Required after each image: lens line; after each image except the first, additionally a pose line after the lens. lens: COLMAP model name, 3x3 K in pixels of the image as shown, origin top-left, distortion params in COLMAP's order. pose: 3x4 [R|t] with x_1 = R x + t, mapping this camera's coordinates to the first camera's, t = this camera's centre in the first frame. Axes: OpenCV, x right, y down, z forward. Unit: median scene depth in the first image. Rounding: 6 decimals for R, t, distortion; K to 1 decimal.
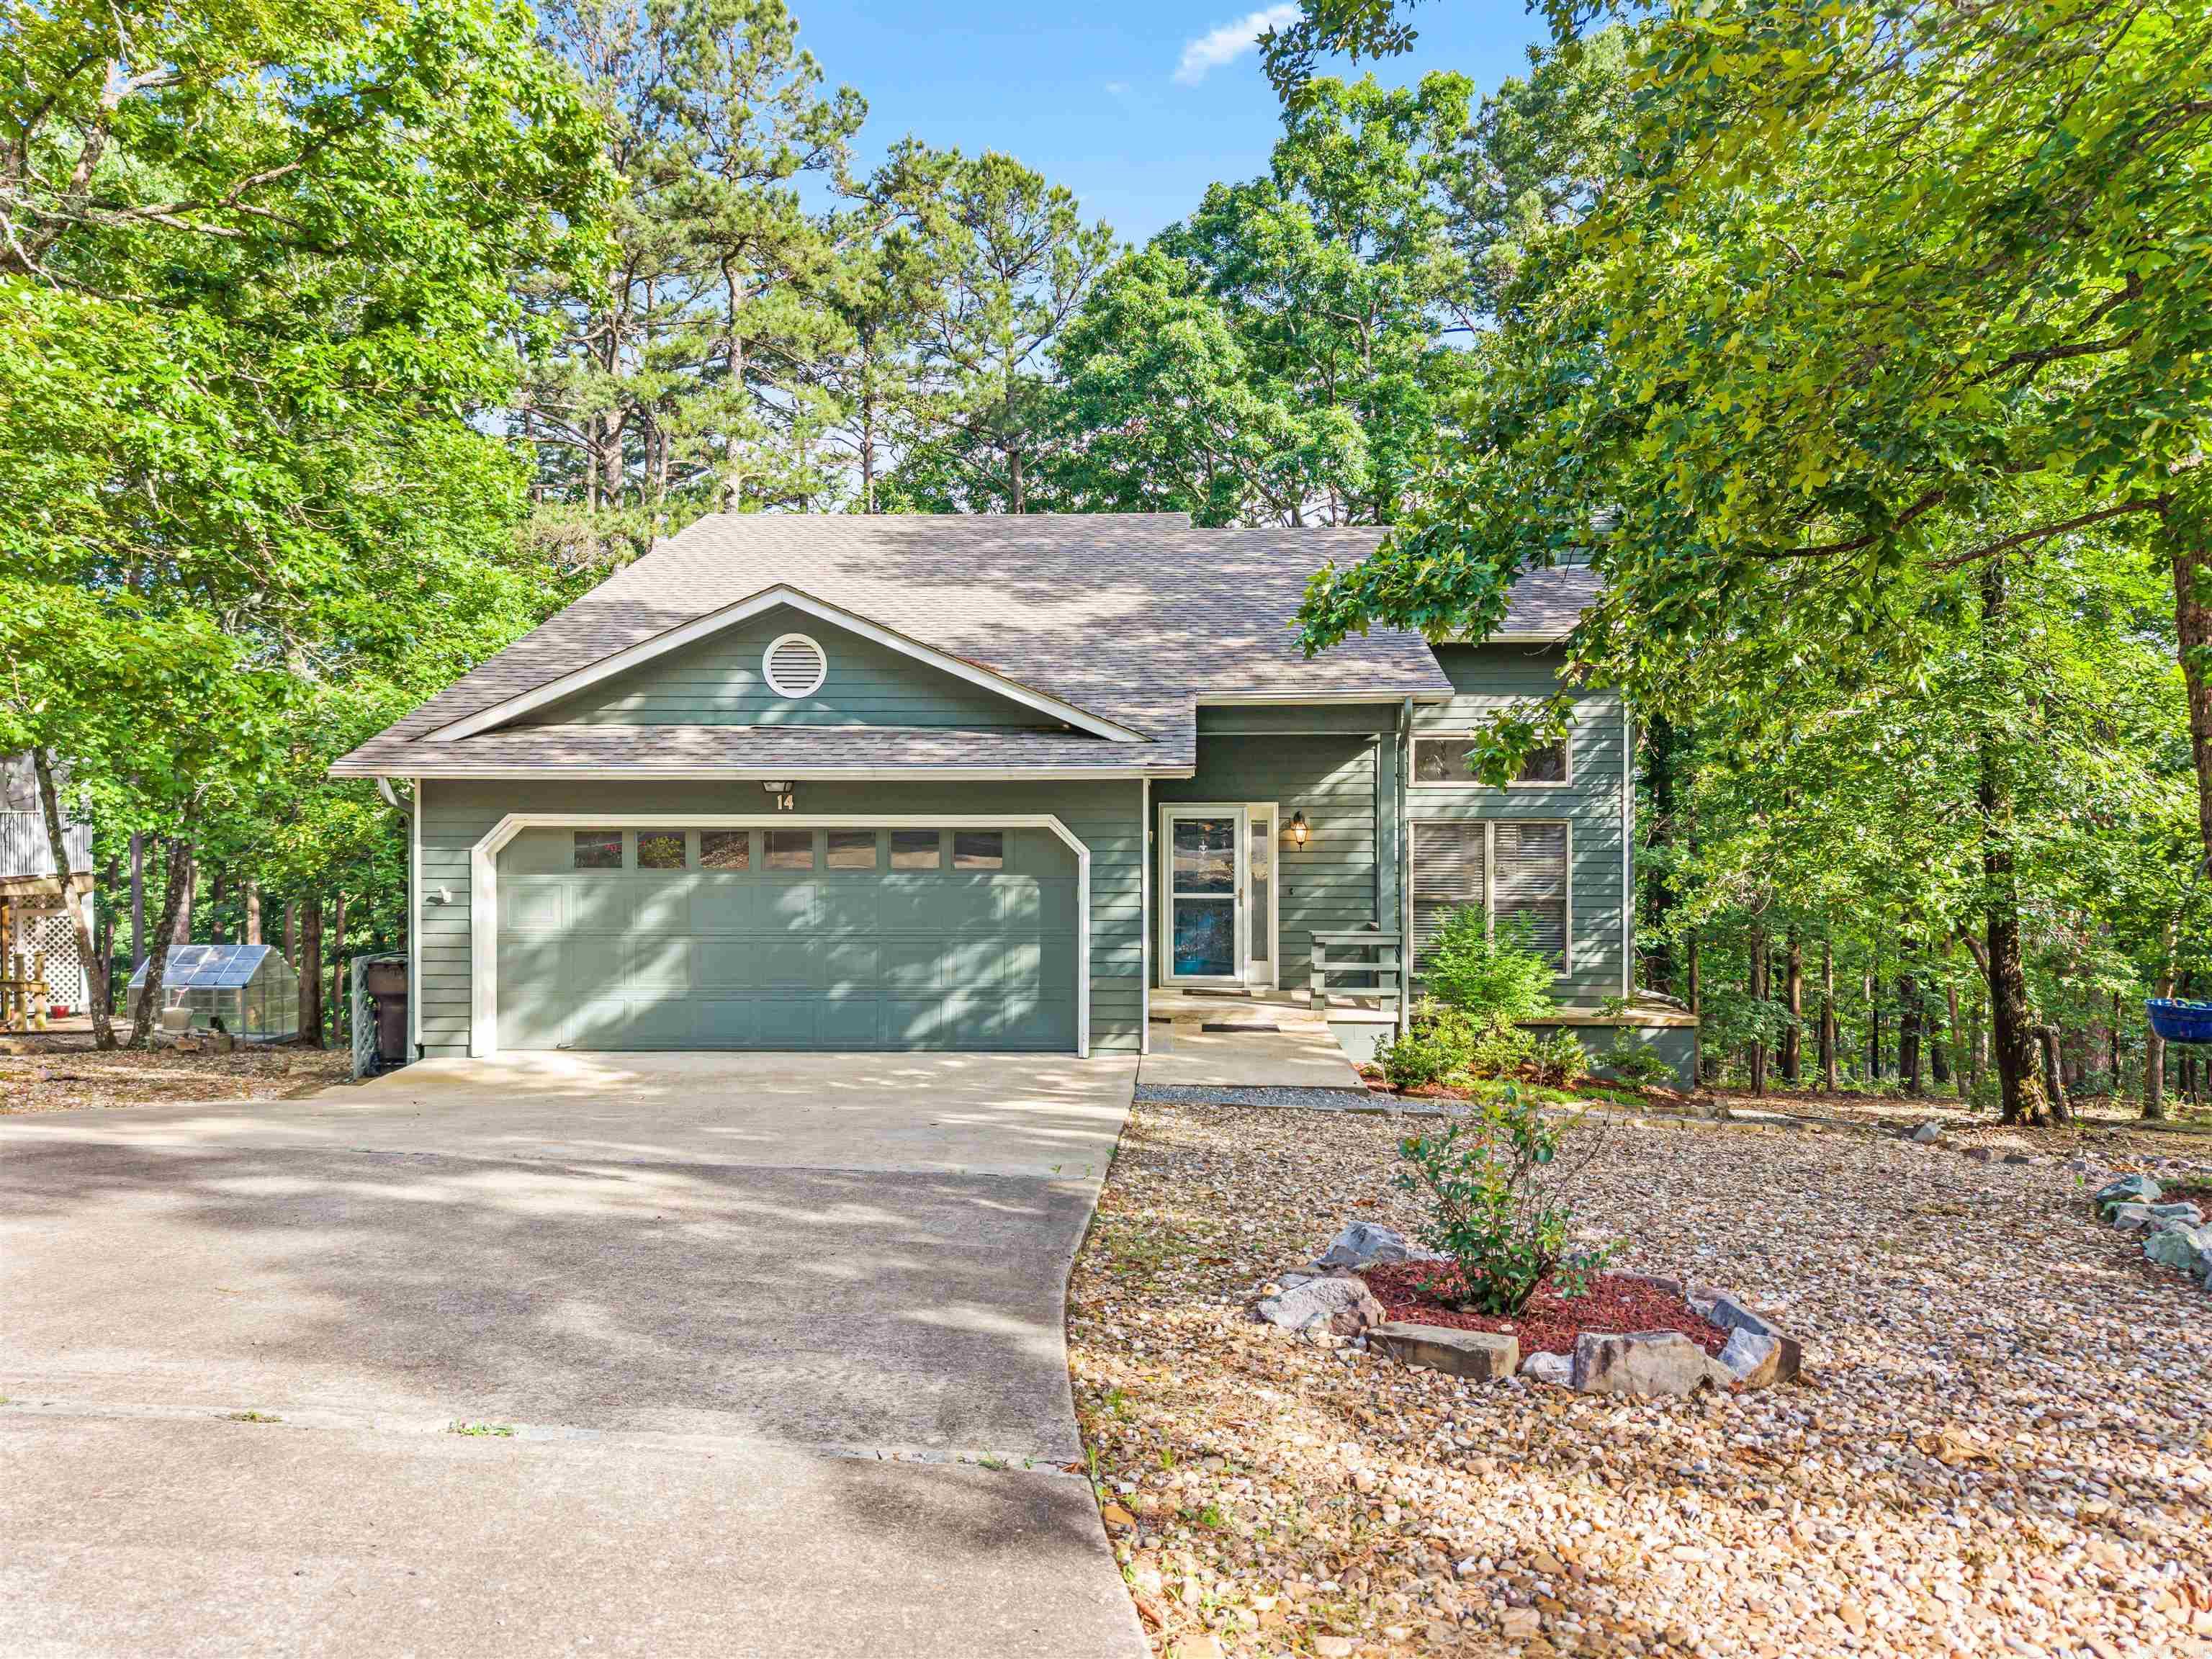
lens RADIAL K [[1476.6, 0, 1059.6], [0, 1476.6, 848.4], [0, 0, 1]] dist [0.019177, -0.004209]
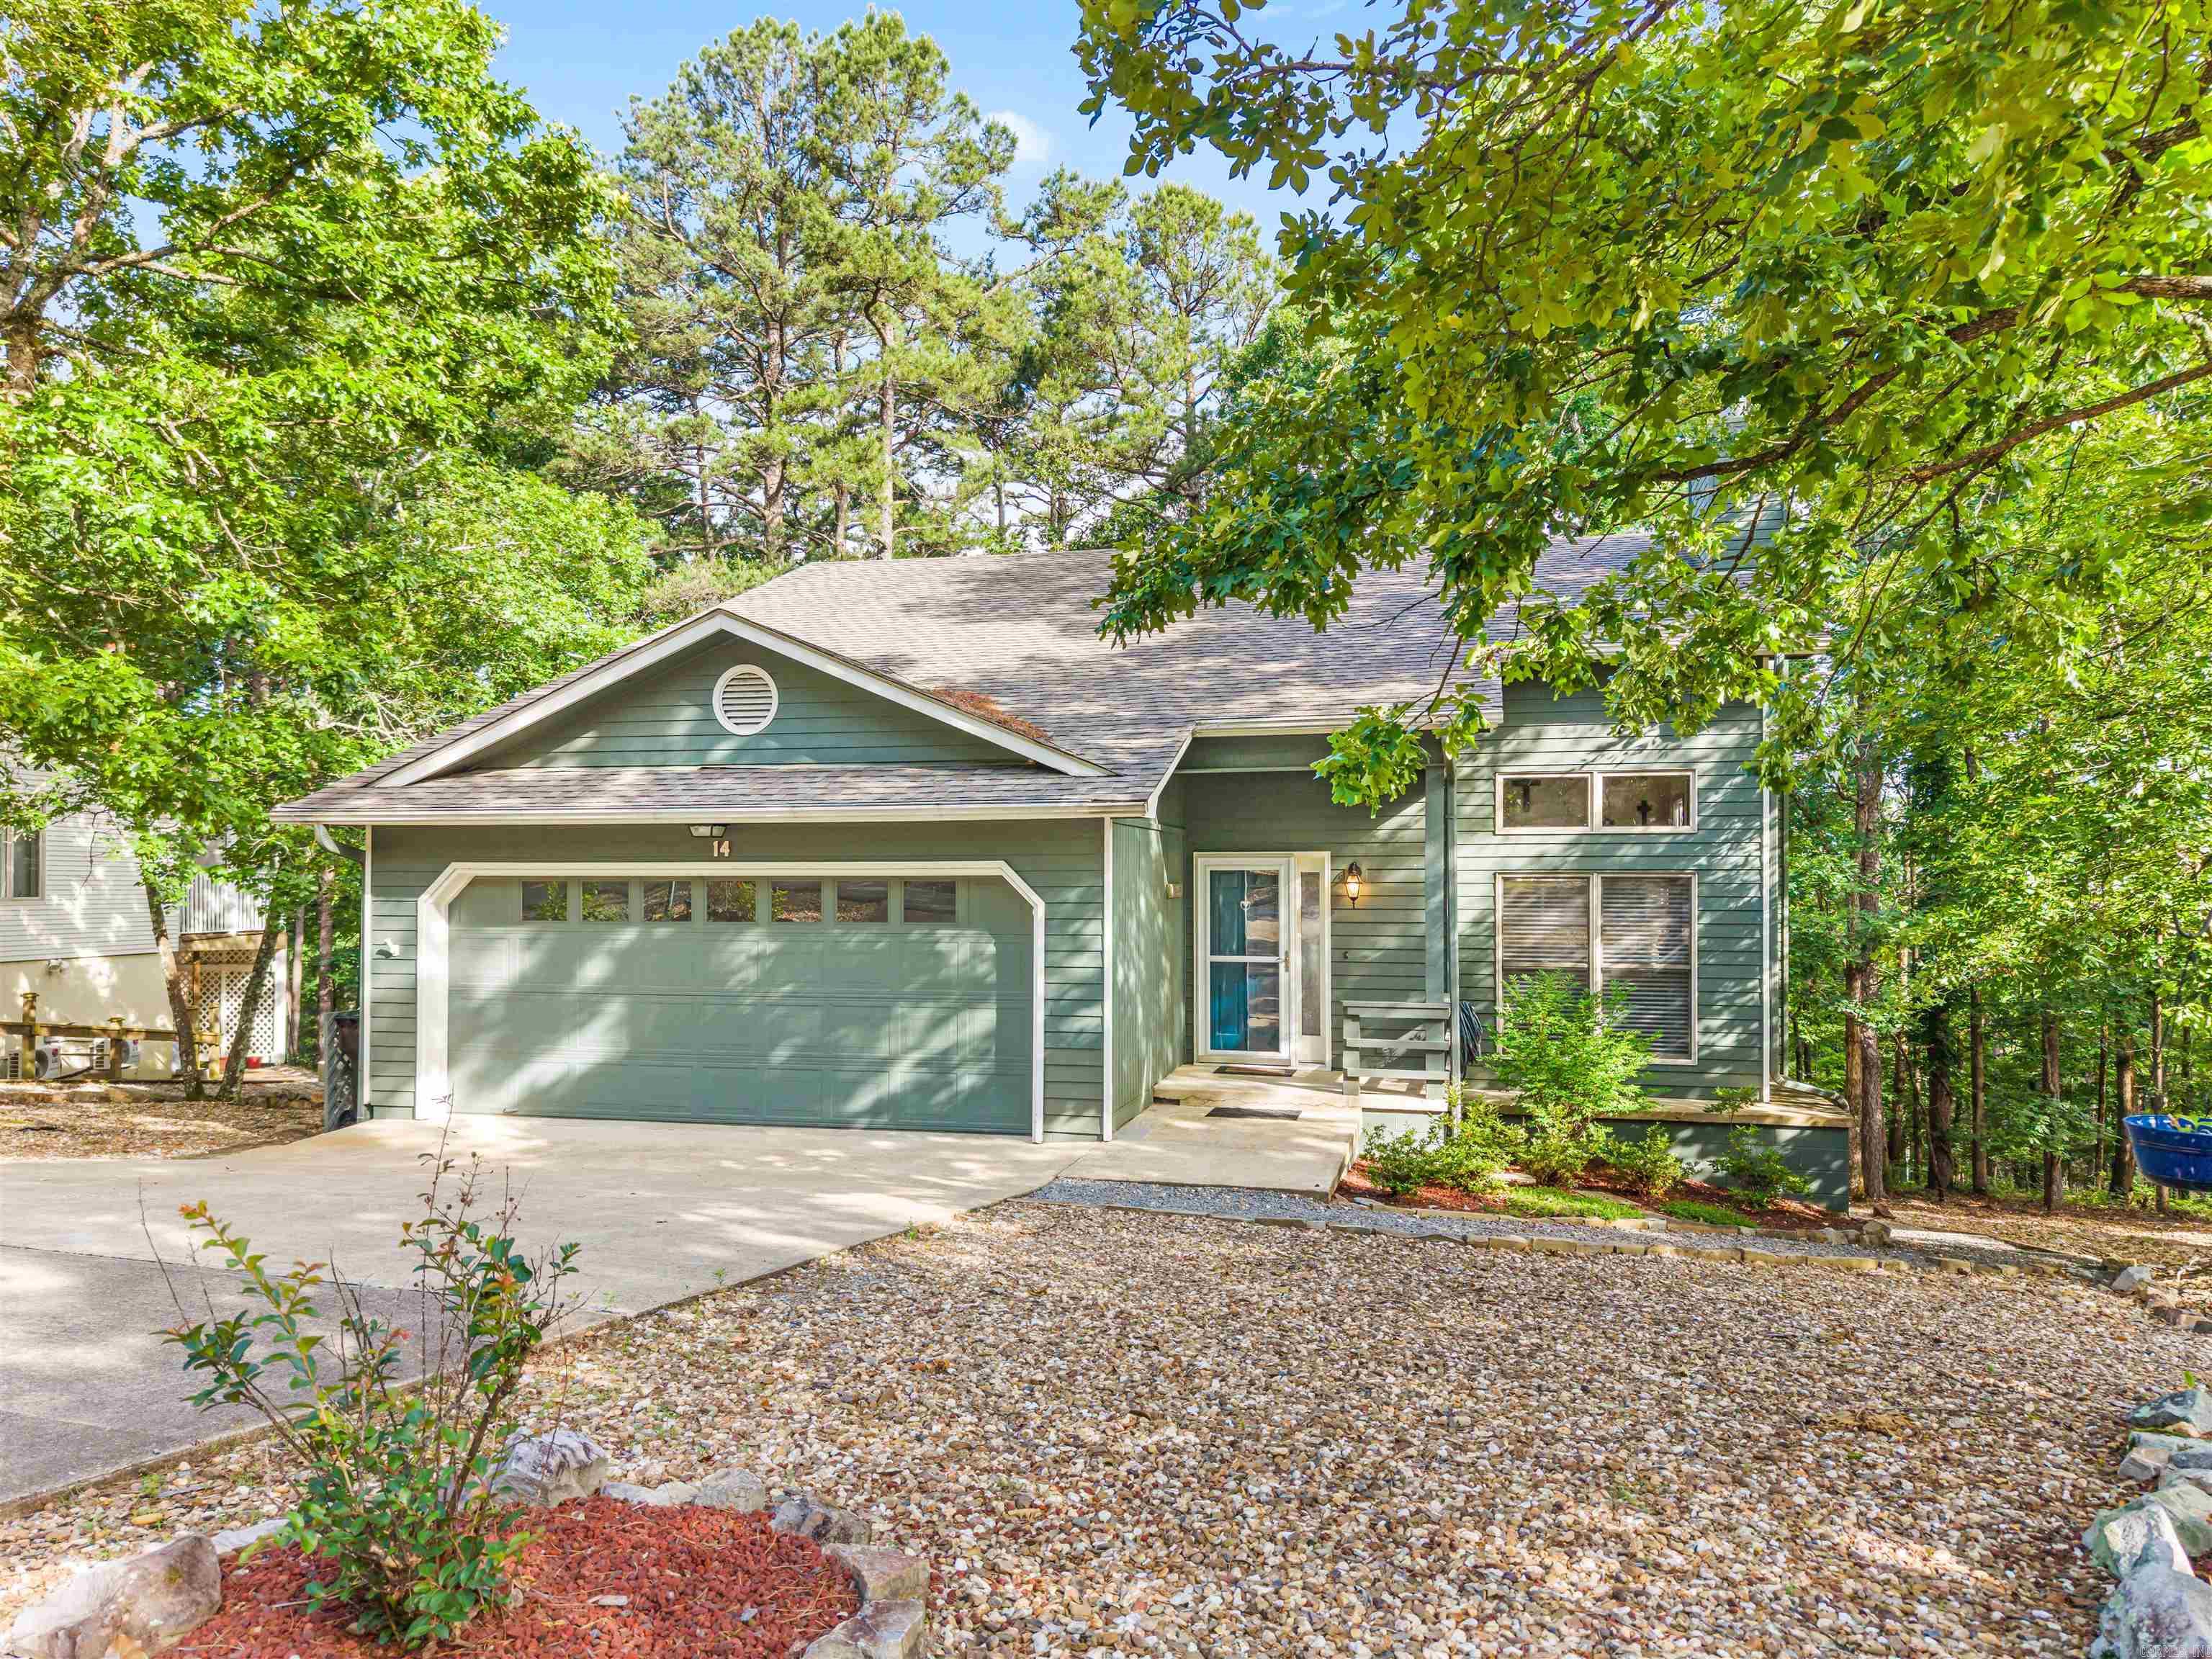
lens RADIAL K [[1476.6, 0, 1079.8], [0, 1476.6, 893.7], [0, 0, 1]] dist [0.019177, -0.004209]
pose [[0.981304, 0.002164, -0.192452, 0.192619], [-0.005659, 0.999829, -0.017610, 0.010681], [0.192381, 0.018370, 0.981148, 0.141297]]
